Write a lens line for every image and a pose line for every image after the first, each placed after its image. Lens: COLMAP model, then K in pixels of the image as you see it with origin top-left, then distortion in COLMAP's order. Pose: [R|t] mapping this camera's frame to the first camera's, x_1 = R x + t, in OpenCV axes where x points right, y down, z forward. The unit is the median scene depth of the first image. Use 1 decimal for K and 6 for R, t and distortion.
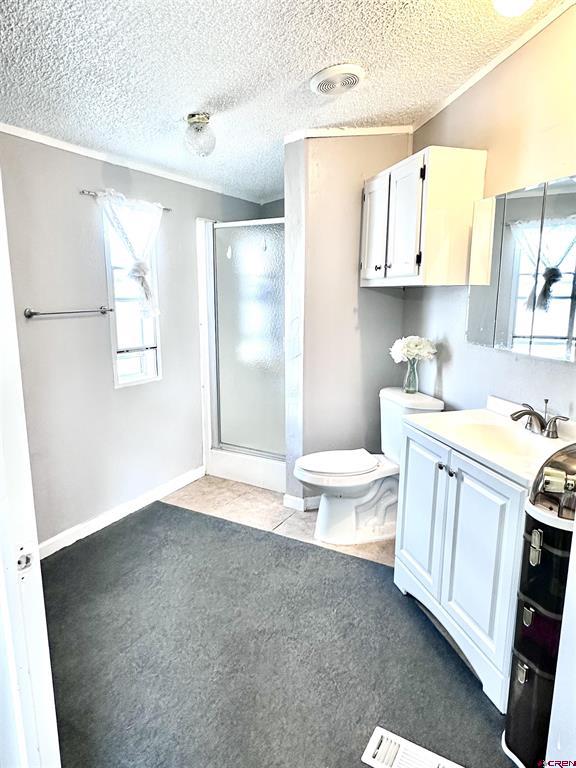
lens RADIAL K [[484.0, 0, 284.8], [0, 484.0, 385.4], [0, 0, 1]] dist [0.002631, -0.000475]
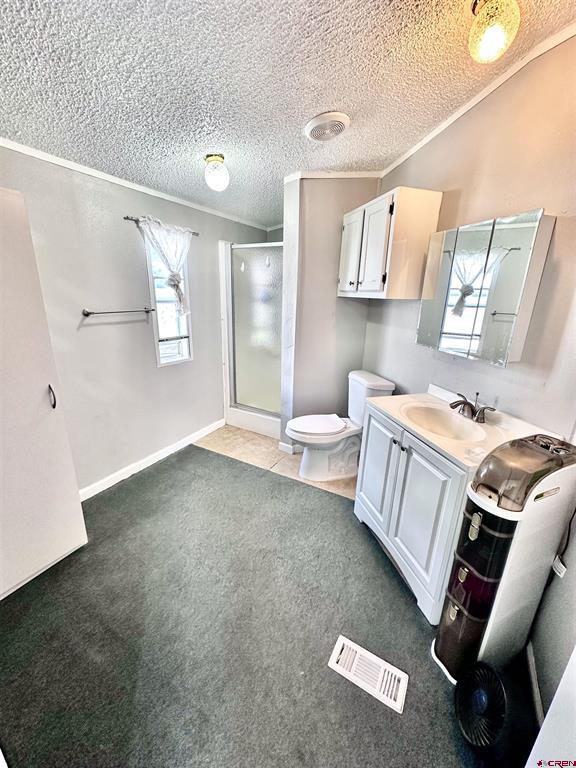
lens RADIAL K [[306.5, 0, 288.8], [0, 306.5, 384.2], [0, 0, 1]] dist [-0.004517, 0.001167]
pose [[0.999625, 0.021353, 0.017135, 0.010186], [-0.022993, 0.994515, 0.102031, -0.047617], [-0.014862, -0.102387, 0.994634, 0.131090]]
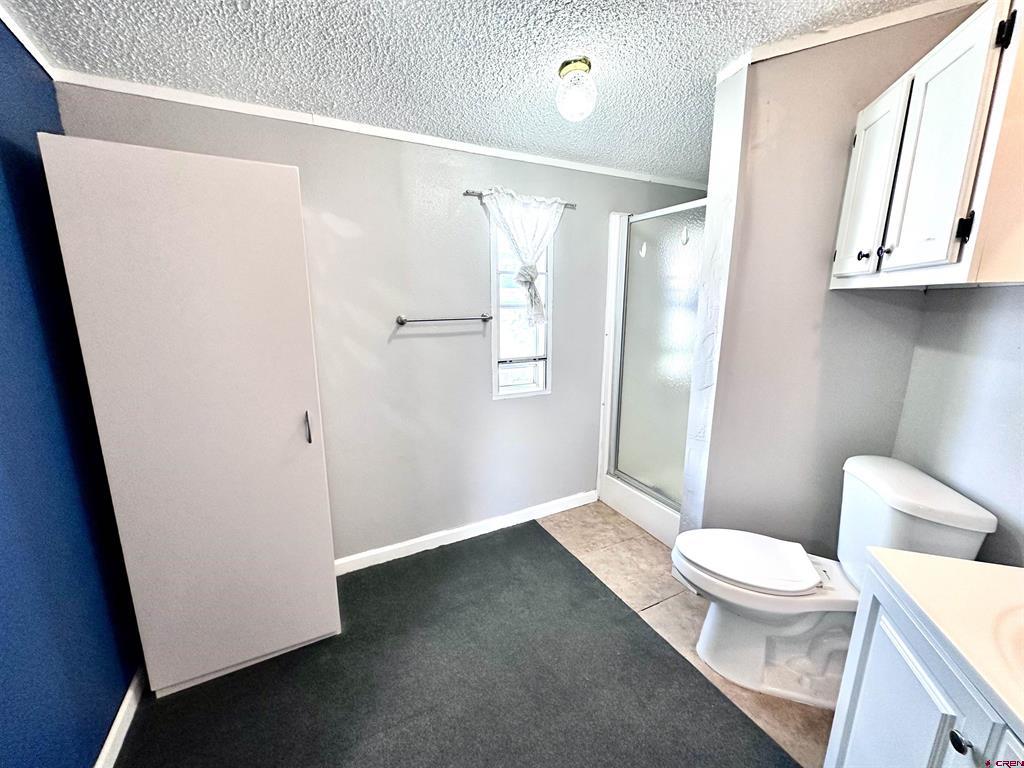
lens RADIAL K [[408.7, 0, 510.2], [0, 408.7, 383.7], [0, 0, 1]] dist [-0.004517, 0.001167]
pose [[0.840206, 0.108491, -0.531303, 0.112606], [-0.098939, 0.994006, 0.046512, -0.072294], [0.533165, 0.013486, 0.845904, 0.366848]]
